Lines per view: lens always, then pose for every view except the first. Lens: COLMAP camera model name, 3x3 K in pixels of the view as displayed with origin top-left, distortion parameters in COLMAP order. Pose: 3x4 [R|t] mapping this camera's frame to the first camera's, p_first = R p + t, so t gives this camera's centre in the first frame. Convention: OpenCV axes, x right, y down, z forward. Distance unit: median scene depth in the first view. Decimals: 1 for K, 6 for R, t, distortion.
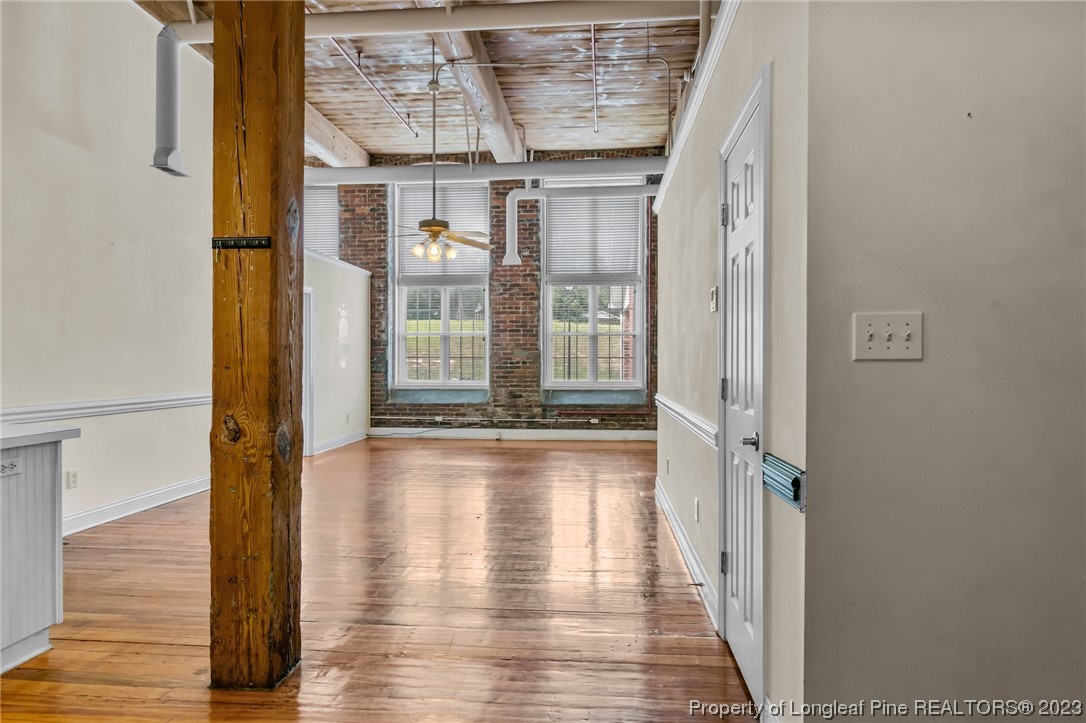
lens RADIAL K [[638.0, 0, 544.5], [0, 638.0, 365.4], [0, 0, 1]] dist [0.000921, 0.000473]
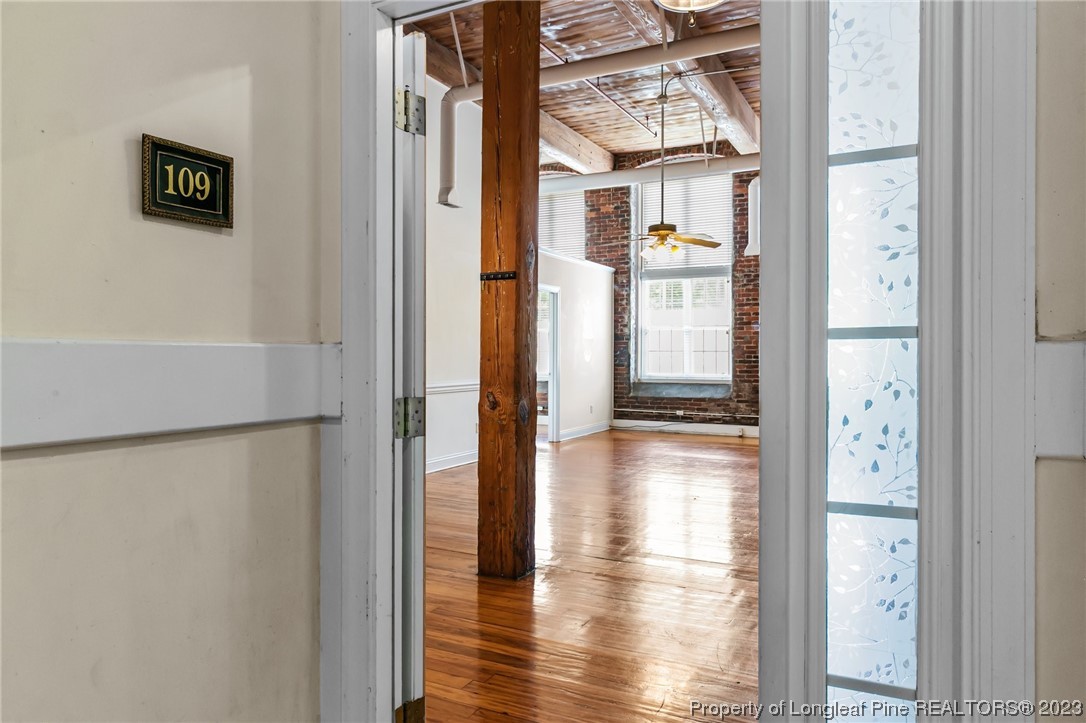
lens RADIAL K [[717.4, 0, 539.3], [0, 717.4, 353.2], [0, 0, 1]] dist [0.000321, 0.007243]
pose [[0.924354, 0.000950, -0.381534, 0.077500], [-0.004121, 0.999963, -0.007496, -0.000075], [0.381513, 0.008501, 0.924324, -0.155753]]
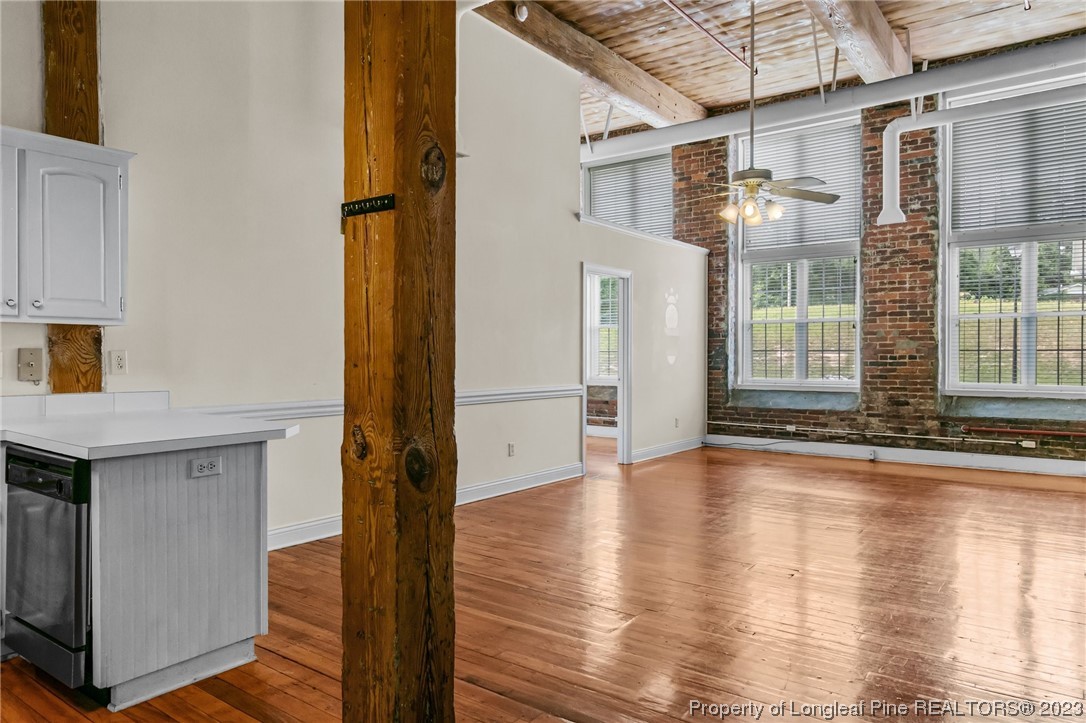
lens RADIAL K [[717.4, 0, 543.4], [0, 717.4, 360.6], [0, 0, 1]] dist [0.000321, 0.007243]
pose [[0.850995, 0.003149, -0.525164, 0.052606], [-0.002544, 0.999995, 0.001875, -0.001477], [0.525167, -0.000260, 0.850999, 0.112584]]
